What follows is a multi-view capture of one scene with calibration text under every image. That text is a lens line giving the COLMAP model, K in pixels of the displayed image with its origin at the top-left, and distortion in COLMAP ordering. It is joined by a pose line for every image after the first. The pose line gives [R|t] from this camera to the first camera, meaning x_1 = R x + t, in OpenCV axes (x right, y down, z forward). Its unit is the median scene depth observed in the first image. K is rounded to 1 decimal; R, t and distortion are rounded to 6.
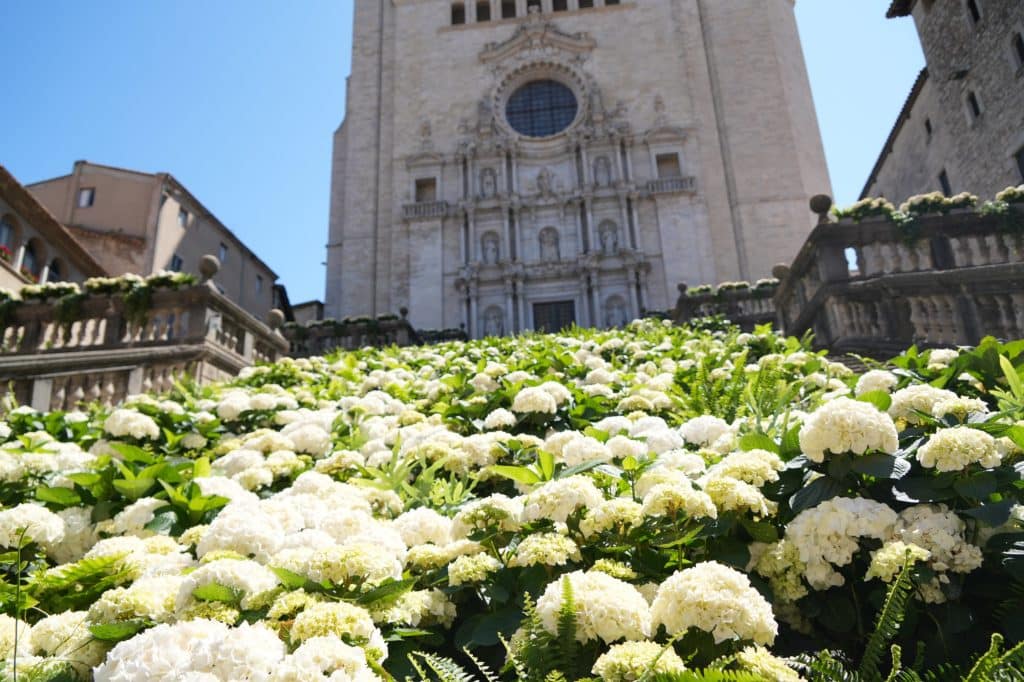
lens RADIAL K [[695.5, 0, 512.5], [0, 695.5, 342.5], [0, 0, 1]] dist [-0.010169, -0.004187]
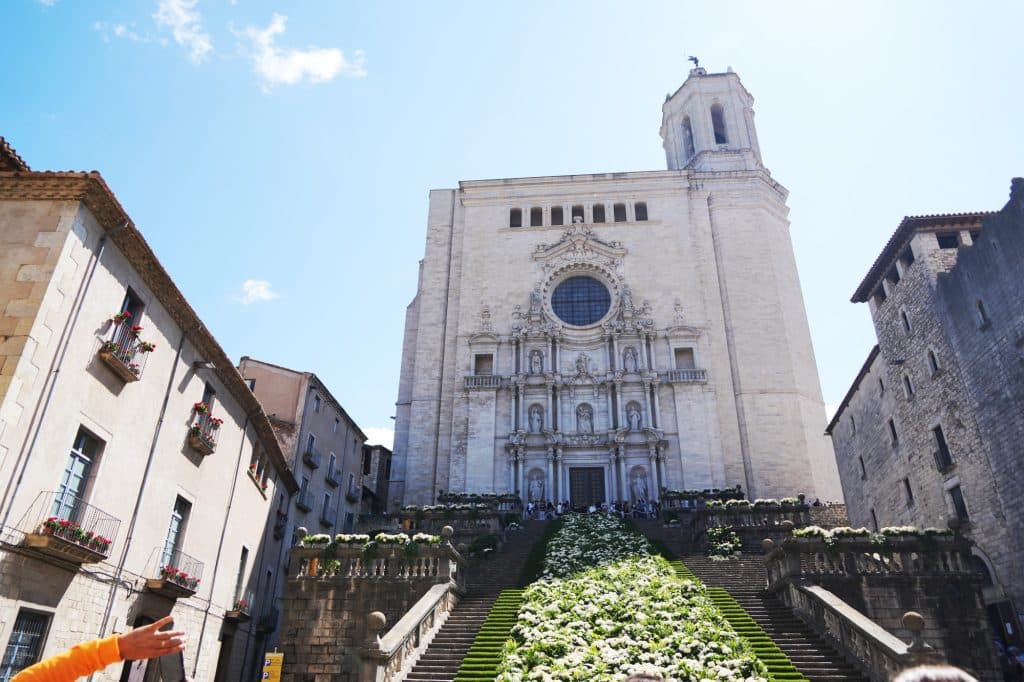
lens RADIAL K [[695.5, 0, 512.4], [0, 695.5, 339.9], [0, 0, 1]] dist [-0.010169, -0.004187]
pose [[0.998117, 0.061071, -0.005777, -0.071643], [-0.061249, 0.986919, -0.149129, -0.084484], [-0.003406, 0.149202, 0.988801, -0.209139]]
